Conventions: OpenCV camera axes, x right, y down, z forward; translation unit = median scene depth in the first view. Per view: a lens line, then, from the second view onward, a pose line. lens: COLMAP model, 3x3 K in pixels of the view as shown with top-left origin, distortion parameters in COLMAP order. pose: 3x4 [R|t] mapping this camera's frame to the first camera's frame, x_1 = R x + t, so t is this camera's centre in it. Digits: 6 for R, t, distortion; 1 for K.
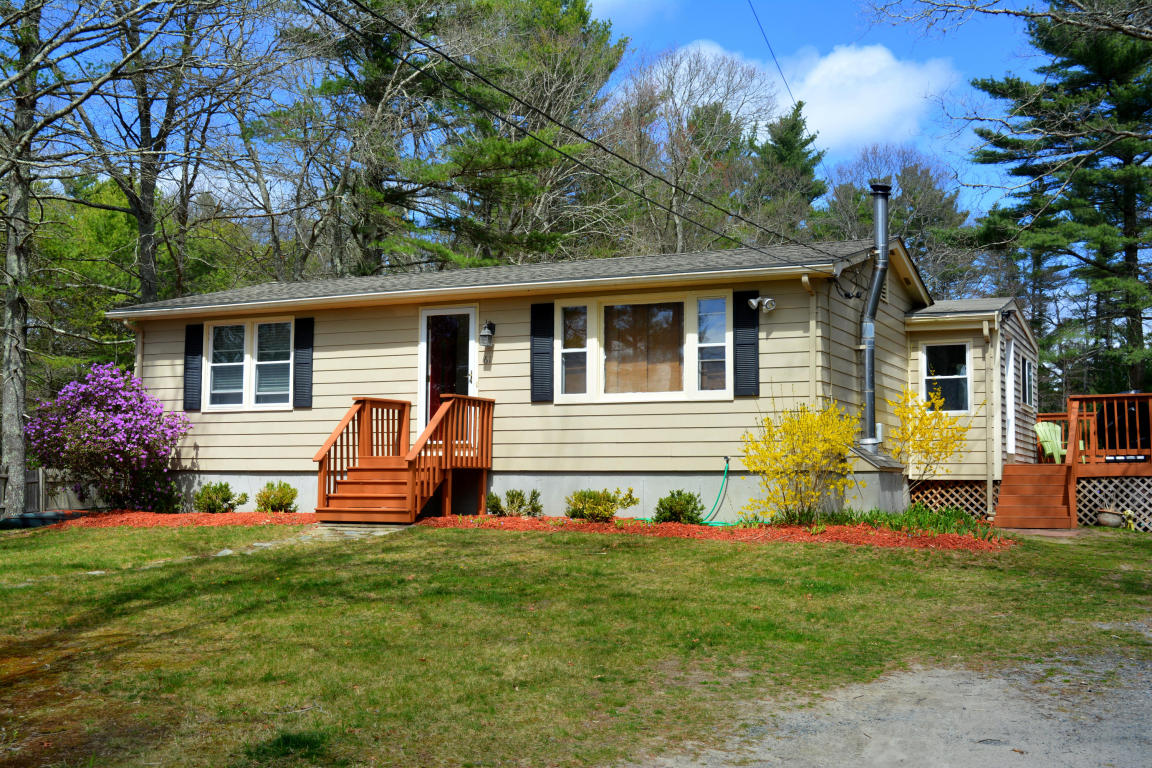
lens RADIAL K [[1343.5, 0, 576.0], [0, 1343.5, 384.0], [0, 0, 1]] dist [0.026575, 0.061299]
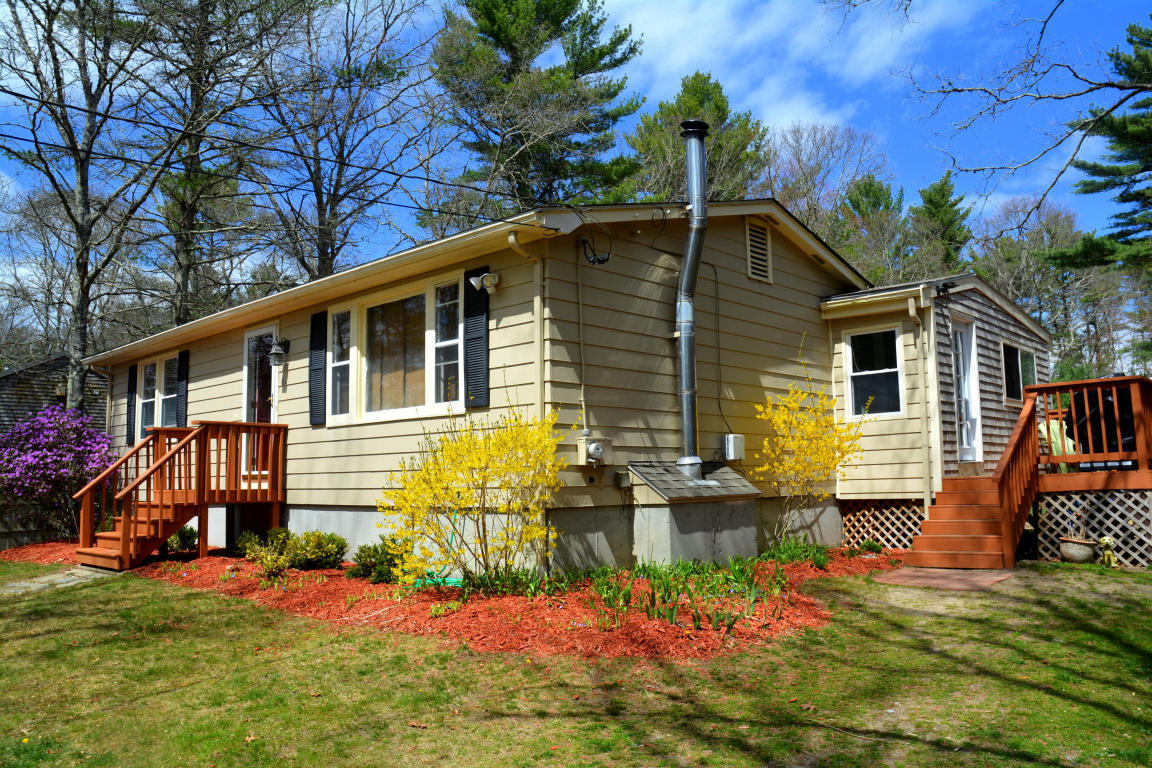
lens RADIAL K [[894.3, 0, 576.0], [0, 894.3, 384.0], [0, 0, 1]] dist [-0.168075, 0.176359]
pose [[0.949077, -0.056493, -0.309939, 0.305940], [0.046683, 0.998149, -0.038983, 0.016343], [0.311567, 0.022529, 0.949957, 0.502116]]
